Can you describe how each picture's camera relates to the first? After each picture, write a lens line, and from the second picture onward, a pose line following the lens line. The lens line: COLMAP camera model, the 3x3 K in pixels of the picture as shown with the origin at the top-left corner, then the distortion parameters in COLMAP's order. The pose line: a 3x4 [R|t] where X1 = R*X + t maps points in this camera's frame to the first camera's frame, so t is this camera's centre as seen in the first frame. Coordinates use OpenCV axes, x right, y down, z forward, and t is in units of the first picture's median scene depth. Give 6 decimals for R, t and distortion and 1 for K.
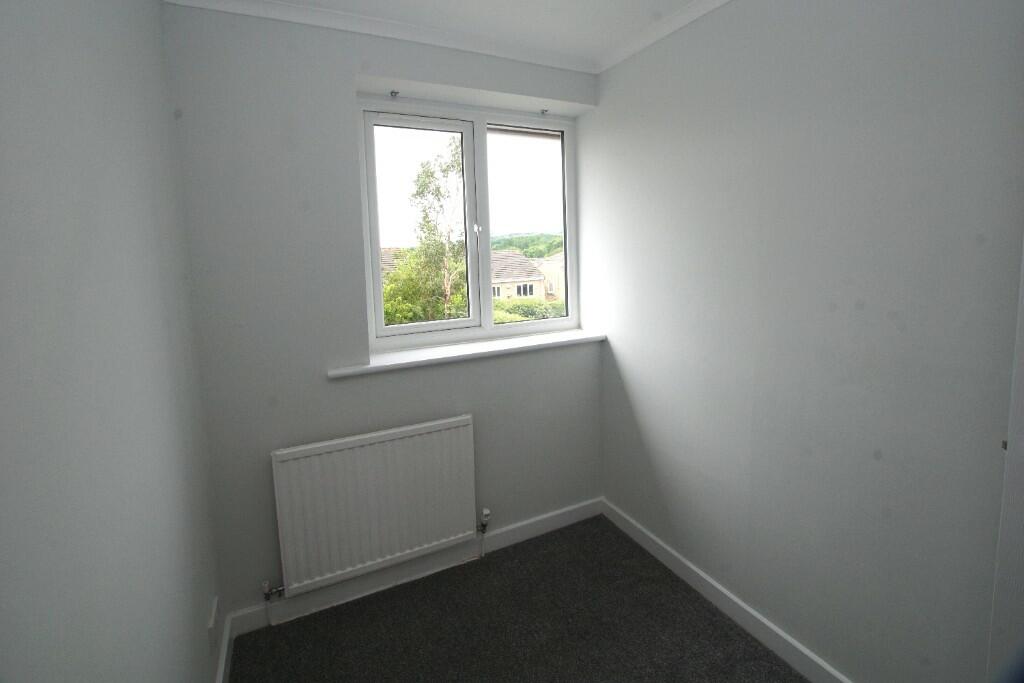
lens RADIAL K [[492.9, 0, 512.2], [0, 492.9, 324.0], [0, 0, 1]] dist [-0.057969, 0.000119]
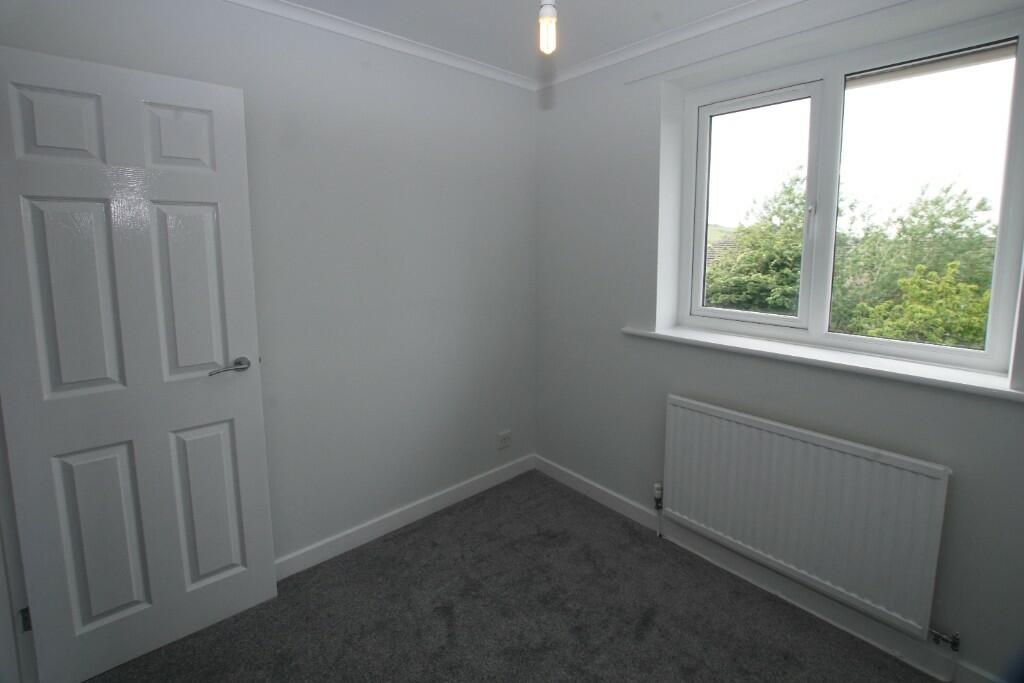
lens RADIAL K [[462.8, 0, 507.9], [0, 462.8, 307.6], [0, 0, 1]] dist [-0.000997, 0.000175]
pose [[0.222280, 0.164349, -0.961031, 0.574808], [-0.144531, 0.980354, 0.134225, -0.059689], [0.964211, 0.109063, 0.241667, 0.317131]]
